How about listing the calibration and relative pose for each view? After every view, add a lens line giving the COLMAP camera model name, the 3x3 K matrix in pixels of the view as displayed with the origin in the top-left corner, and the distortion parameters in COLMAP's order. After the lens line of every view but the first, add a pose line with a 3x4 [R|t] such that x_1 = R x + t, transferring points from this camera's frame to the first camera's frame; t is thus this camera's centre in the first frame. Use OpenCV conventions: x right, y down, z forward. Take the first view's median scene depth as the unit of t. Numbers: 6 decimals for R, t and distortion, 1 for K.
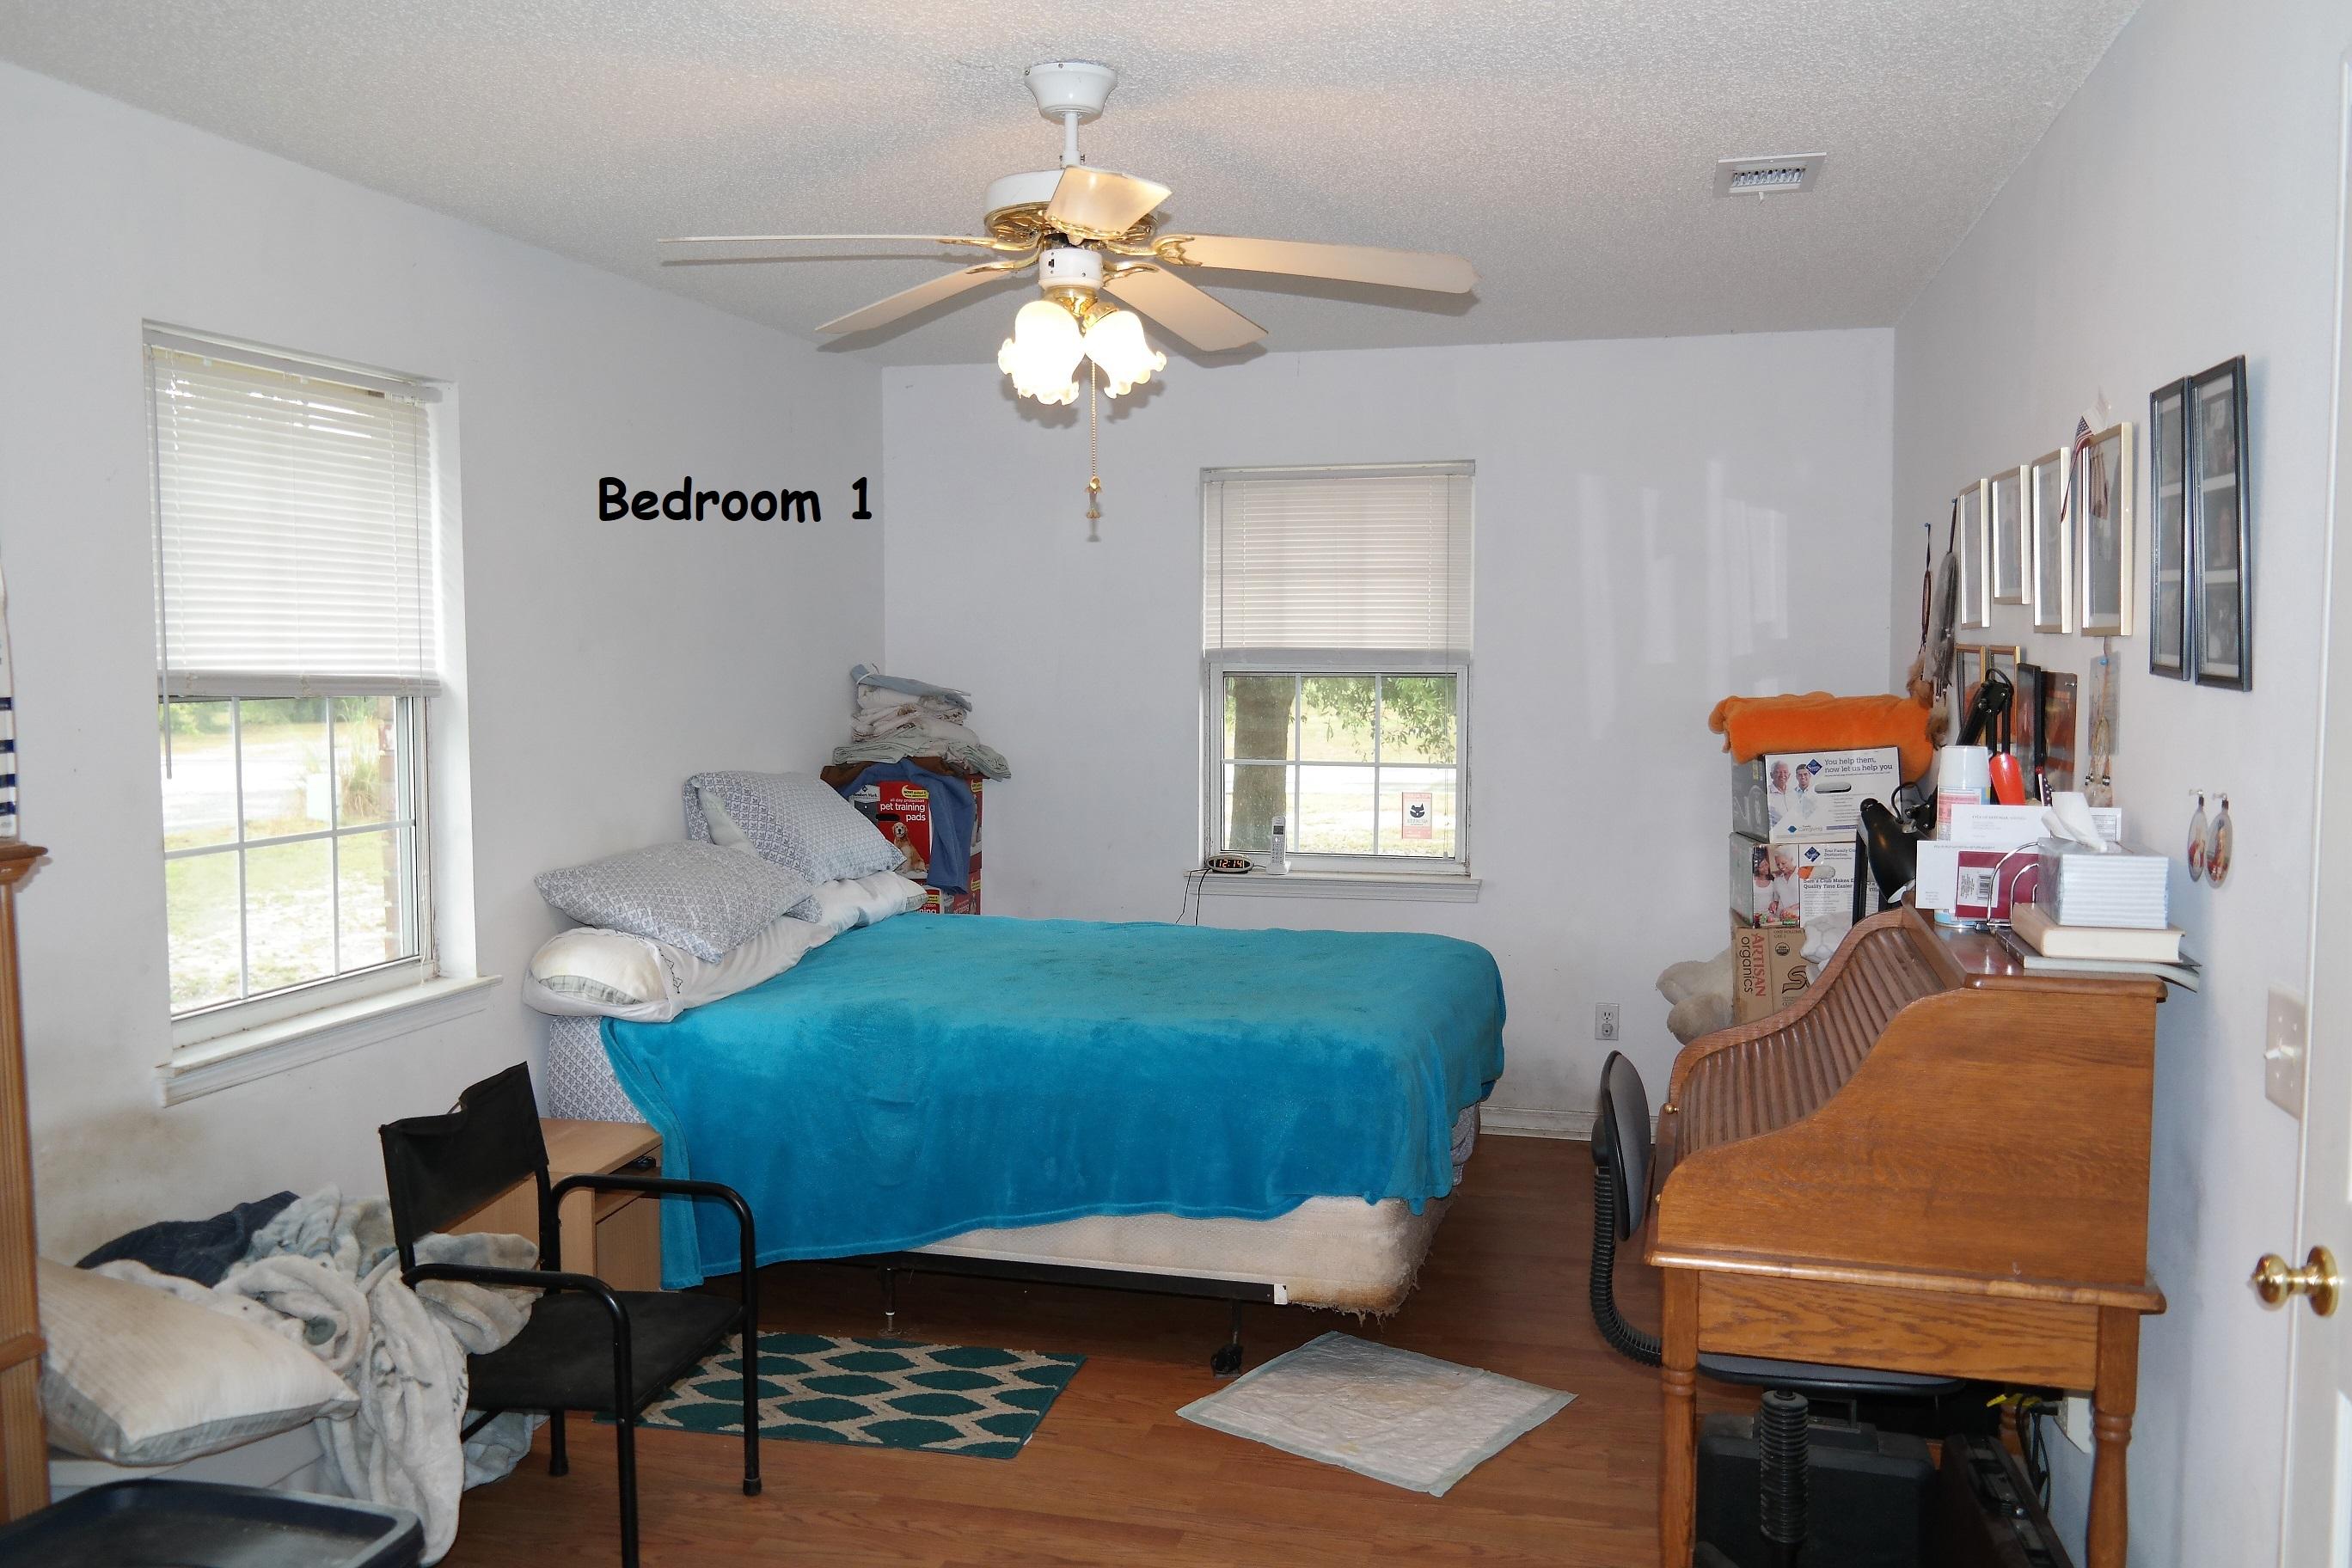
lens RADIAL K [[1881.8, 0, 1173.0], [0, 1881.8, 782.8], [0, 0, 1]] dist [0.011243, 0.008764]
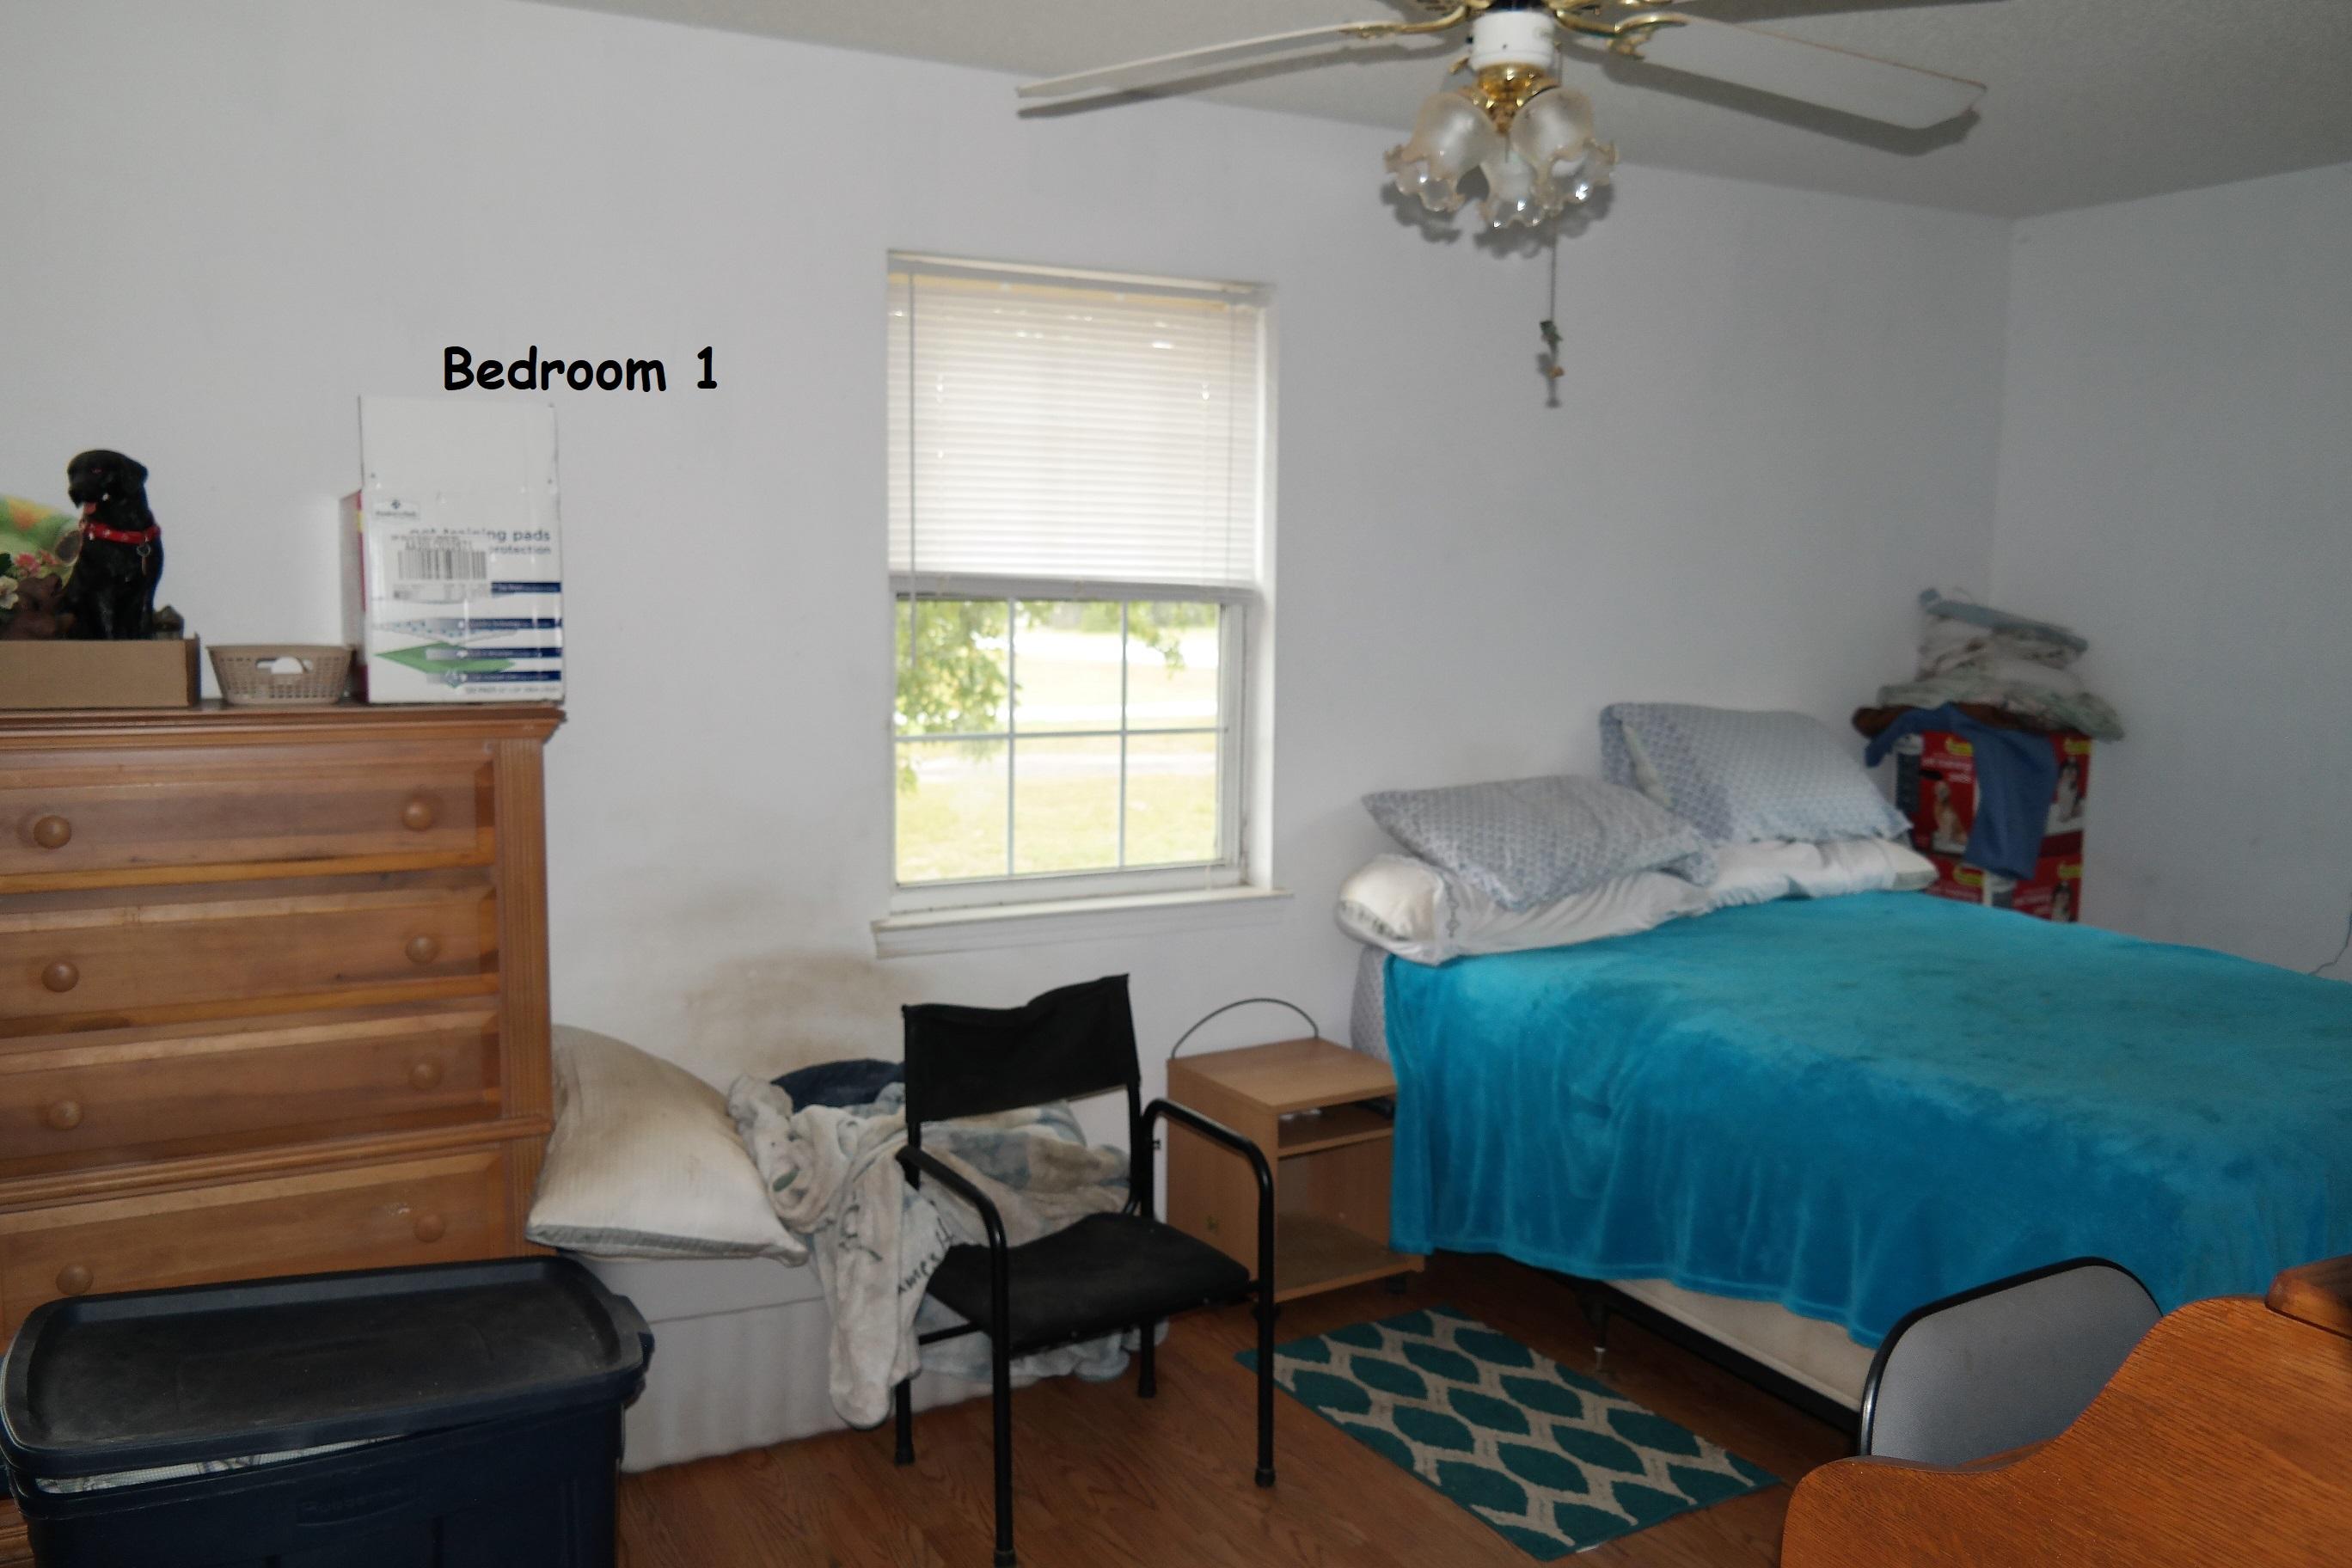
lens RADIAL K [[1881.8, 0, 1176.2], [0, 1881.8, 781.4], [0, 0, 1]] dist [0.011243, 0.008764]
pose [[0.689742, 0.091239, -0.718284, 0.305458], [-0.066192, 0.995820, 0.062932, -0.012638], [0.721024, 0.004138, 0.692898, 0.278993]]
